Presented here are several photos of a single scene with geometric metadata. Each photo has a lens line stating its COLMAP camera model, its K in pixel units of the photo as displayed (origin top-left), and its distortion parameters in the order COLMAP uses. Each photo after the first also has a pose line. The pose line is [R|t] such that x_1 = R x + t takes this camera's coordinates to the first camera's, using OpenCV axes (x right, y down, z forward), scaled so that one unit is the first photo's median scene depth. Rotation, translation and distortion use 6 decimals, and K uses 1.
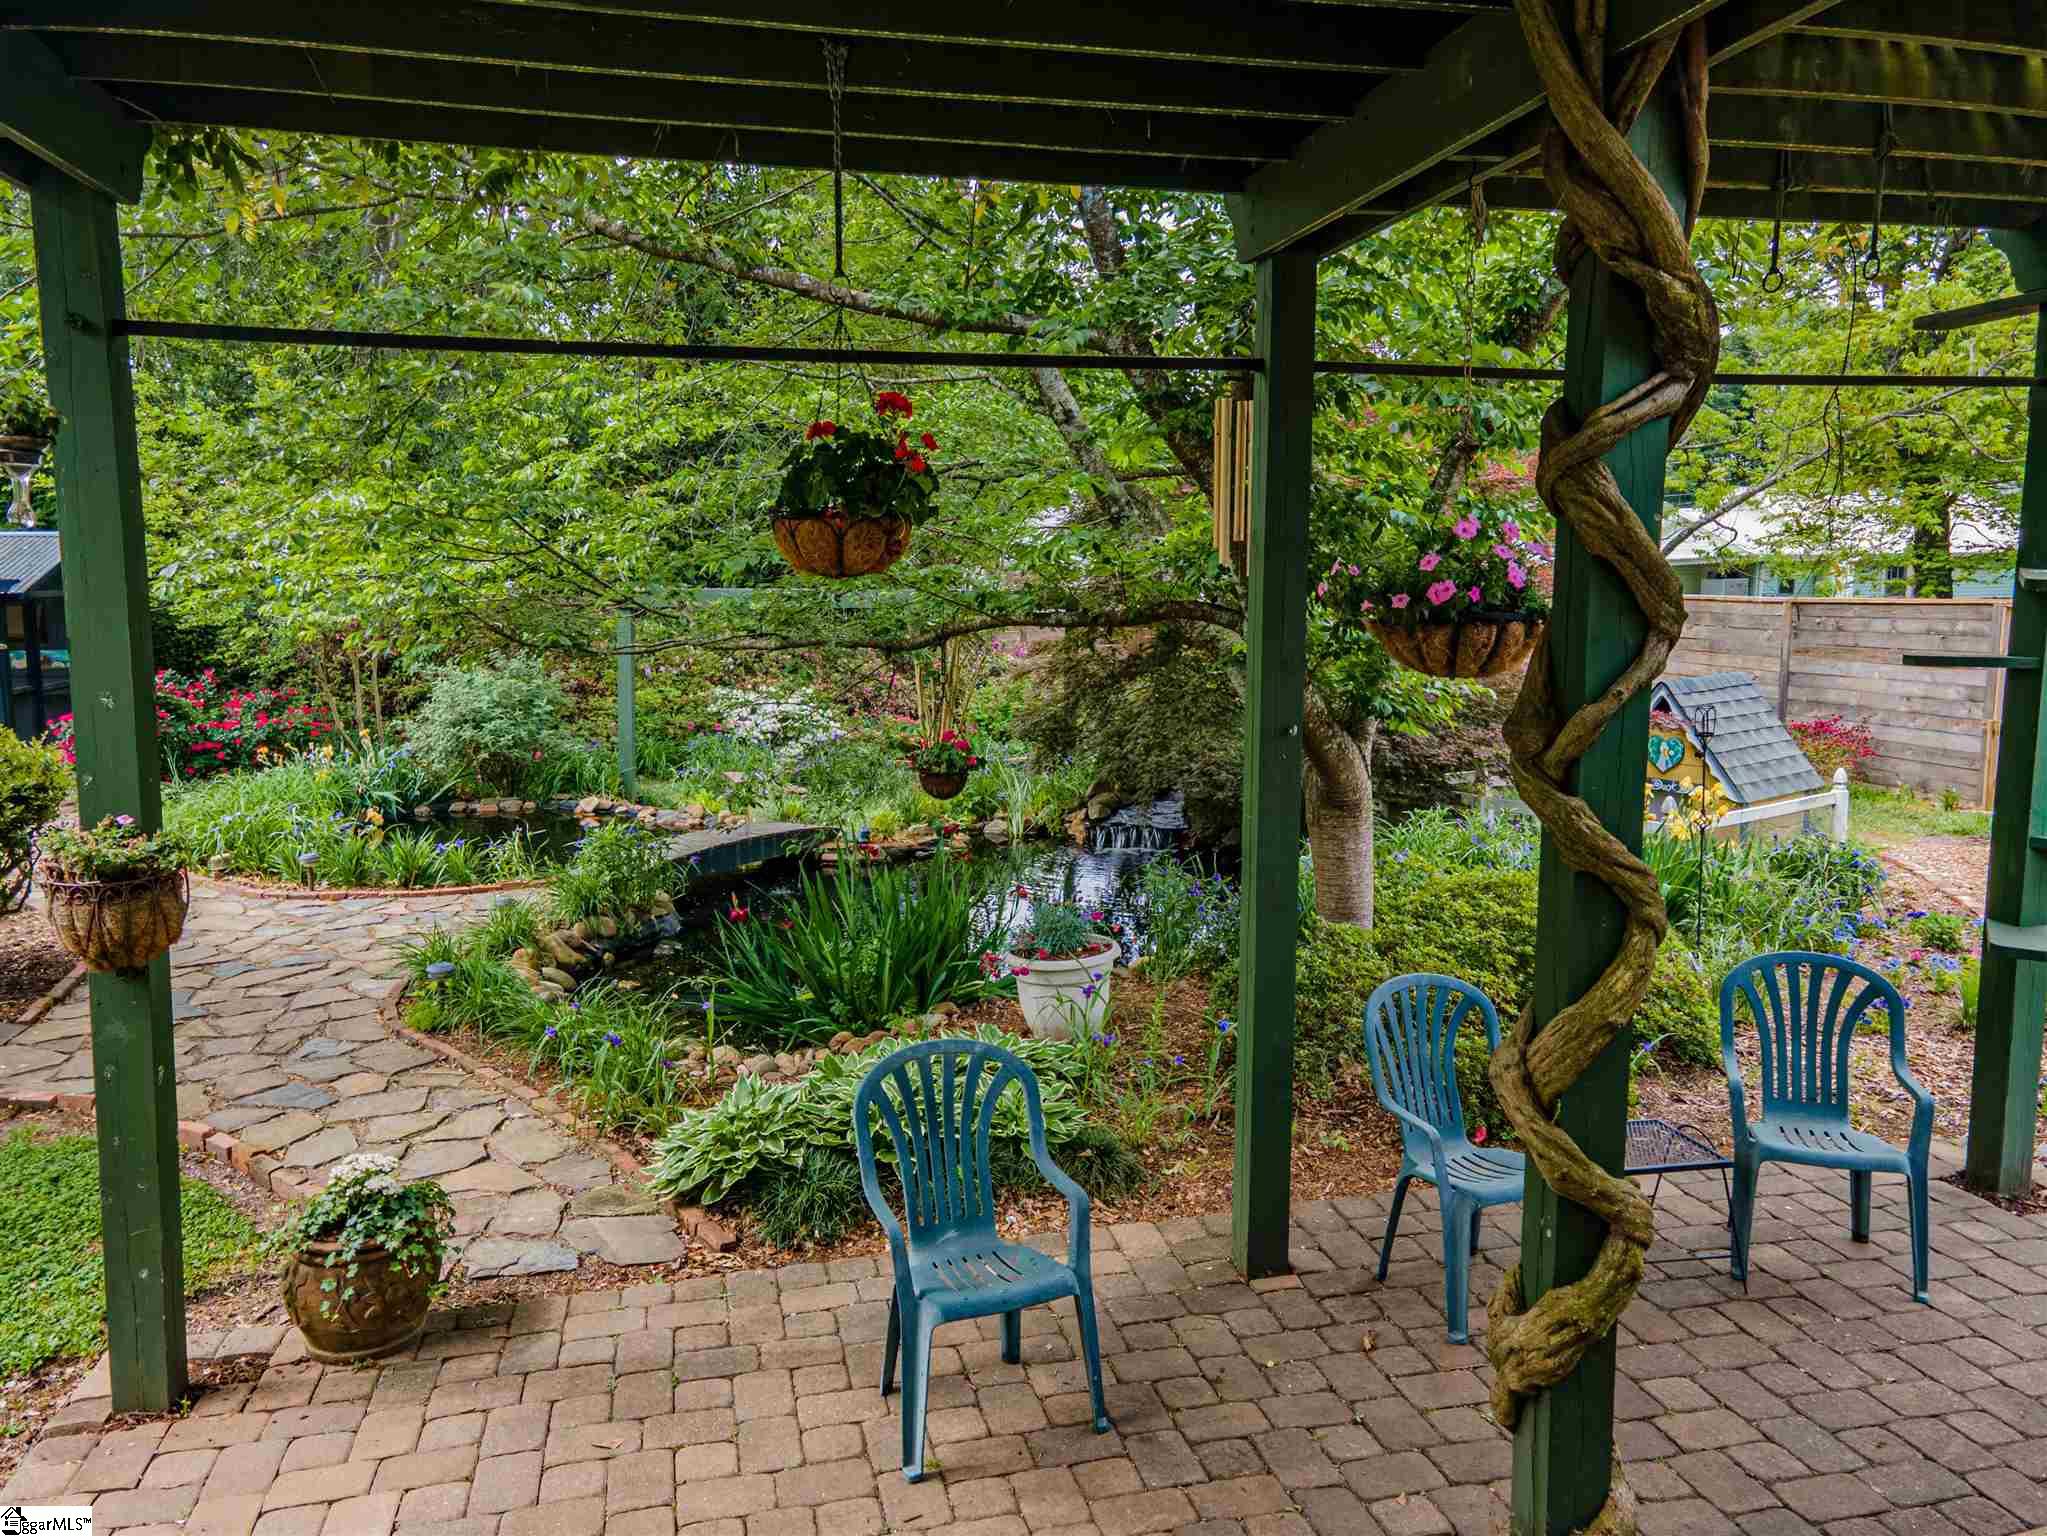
lens RADIAL K [[1497.4, 0, 1023.5], [0, 1497.4, 768.0], [0, 0, 1]] dist [-0.001096, 0.061979]
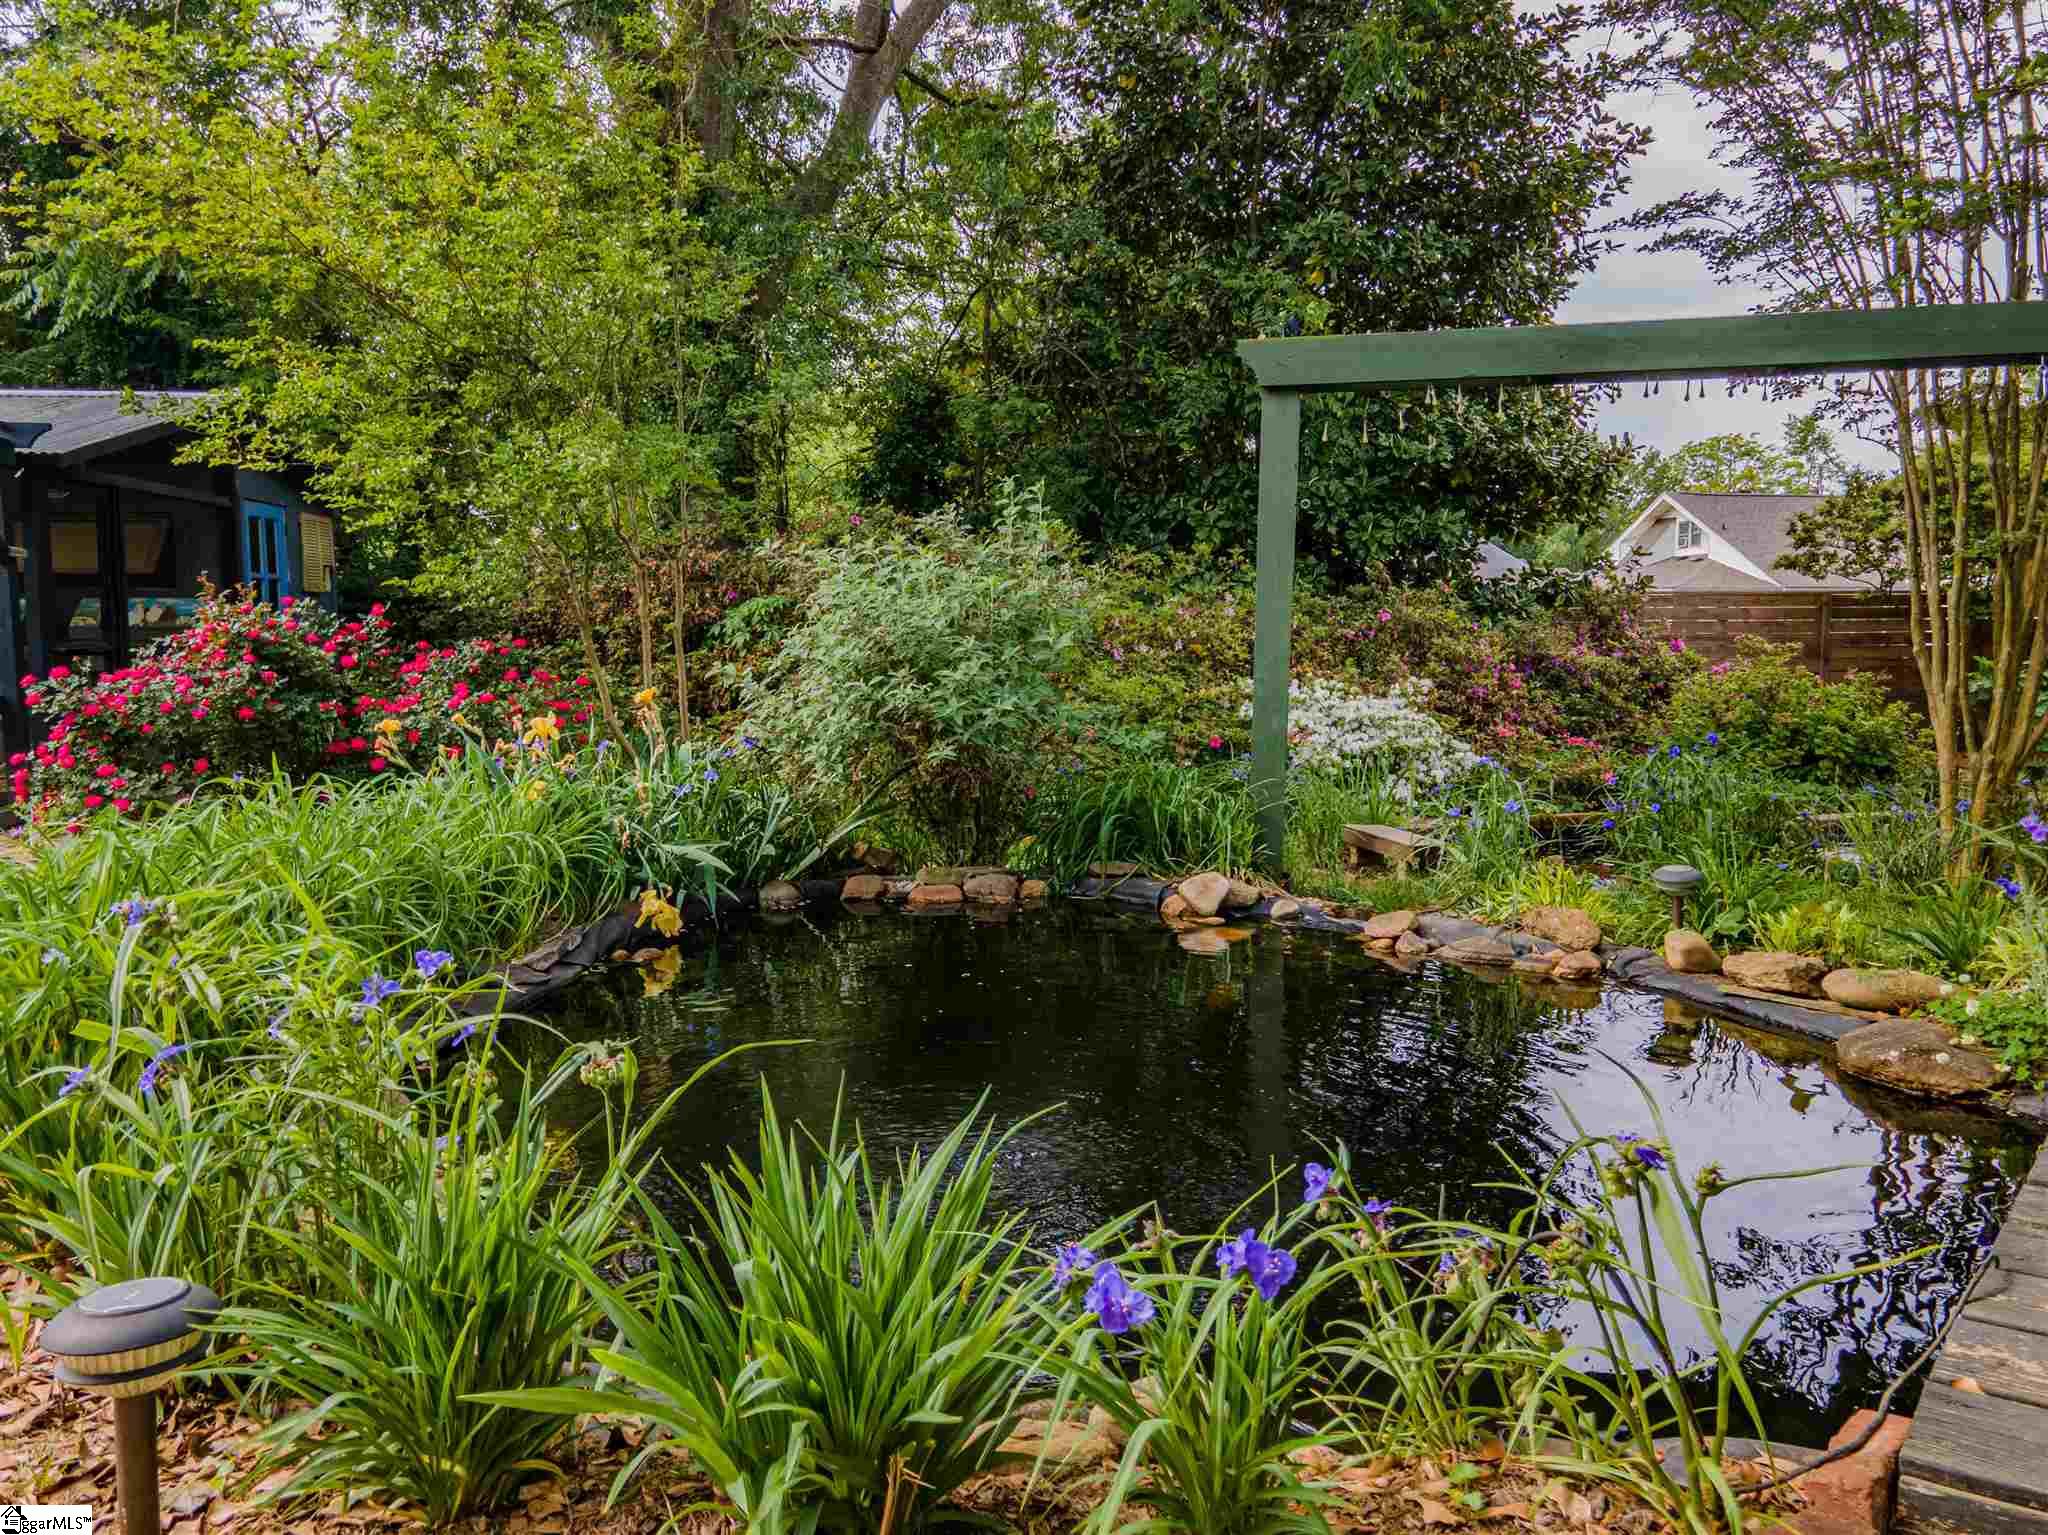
lens RADIAL K [[1498.1, 0, 1024.0], [0, 1498.1, 767.5], [0, 0, 1]] dist [-0.001096, 0.061979]
pose [[0.982920, 0.012981, -0.183573, -0.266496], [-0.021743, 0.998714, -0.045798, 0.011608], [0.182743, 0.049007, 0.981939, 0.626439]]
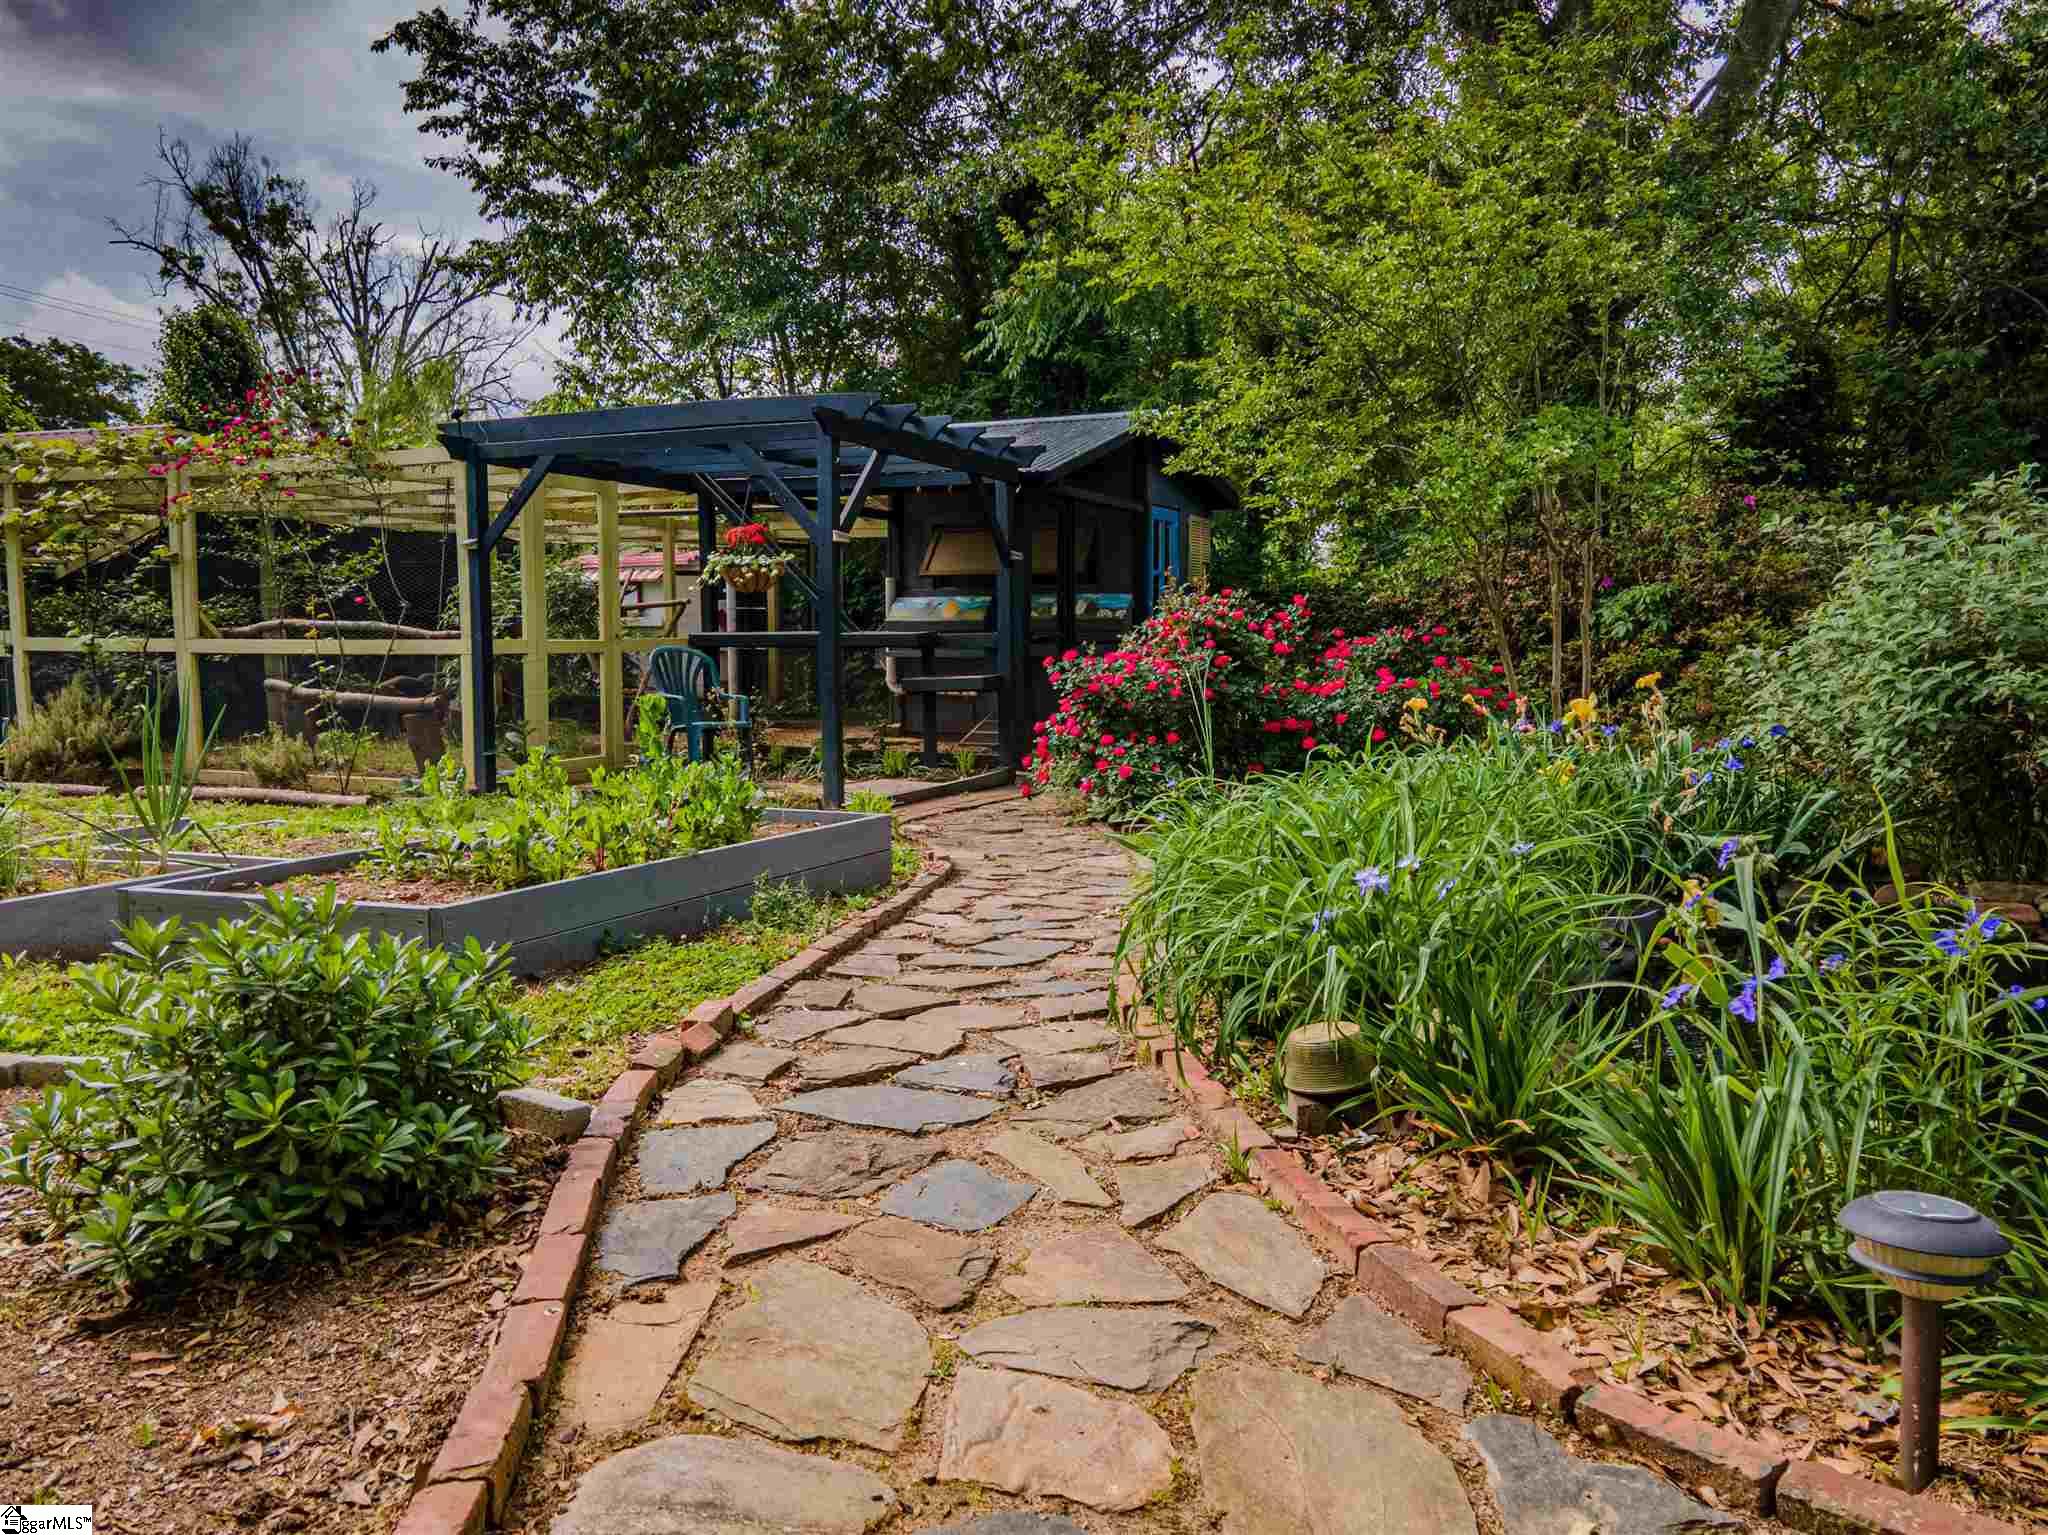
lens RADIAL K [[1498.1, 0, 1024.0], [0, 1498.1, 767.5], [0, 0, 1]] dist [-0.001096, 0.061979]
pose [[0.785479, 0.053535, -0.616568, -0.324446], [-0.081765, 0.996495, -0.017641, 0.019062], [0.613463, 0.064270, 0.787104, 0.593094]]
